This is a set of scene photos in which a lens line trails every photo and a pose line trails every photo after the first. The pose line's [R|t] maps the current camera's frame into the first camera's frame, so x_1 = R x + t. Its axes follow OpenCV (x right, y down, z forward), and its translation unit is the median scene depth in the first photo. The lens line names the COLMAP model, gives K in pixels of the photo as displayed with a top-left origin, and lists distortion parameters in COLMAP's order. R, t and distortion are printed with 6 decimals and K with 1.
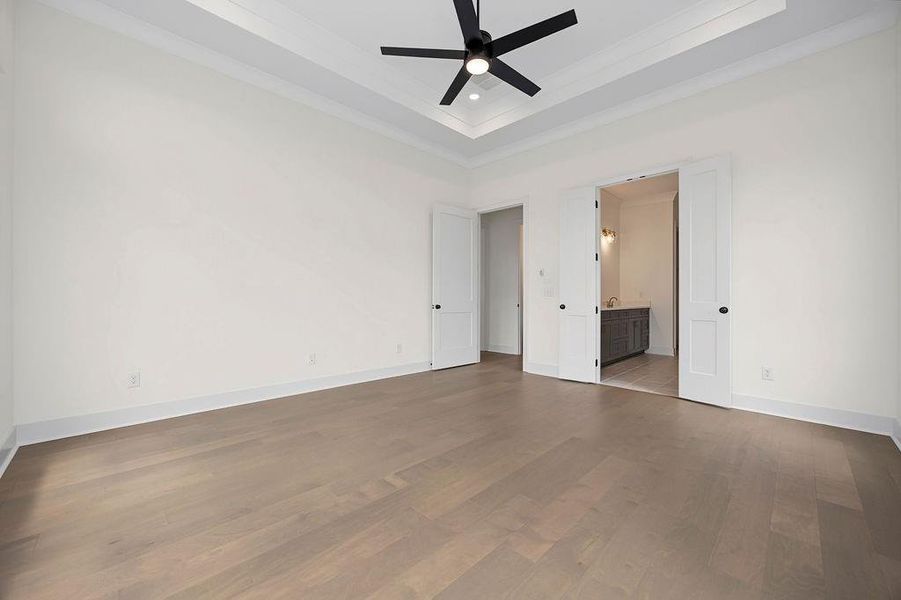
lens RADIAL K [[348.6, 0, 450.5], [0, 348.6, 300.0], [0, 0, 1]] dist [-0.025558, -0.000036]
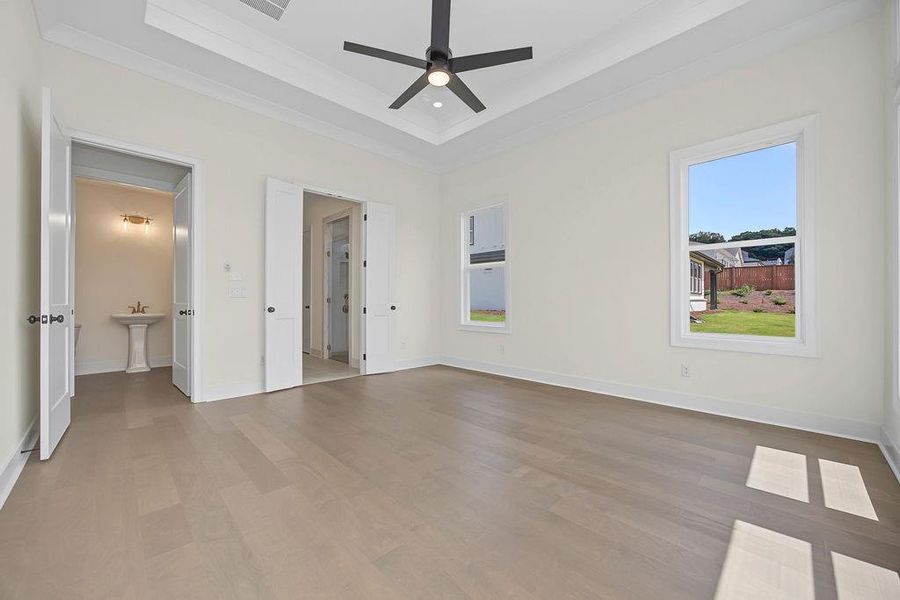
lens RADIAL K [[348.2, 0, 450.0], [0, 348.2, 300.0], [0, 0, 1]] dist [-0.025558, -0.000036]
pose [[0.001615, 0.001191, 0.999998, -0.834306], [-0.001655, 0.999998, -0.001188, -0.004169], [-0.999997, -0.001653, 0.001617, 0.827563]]
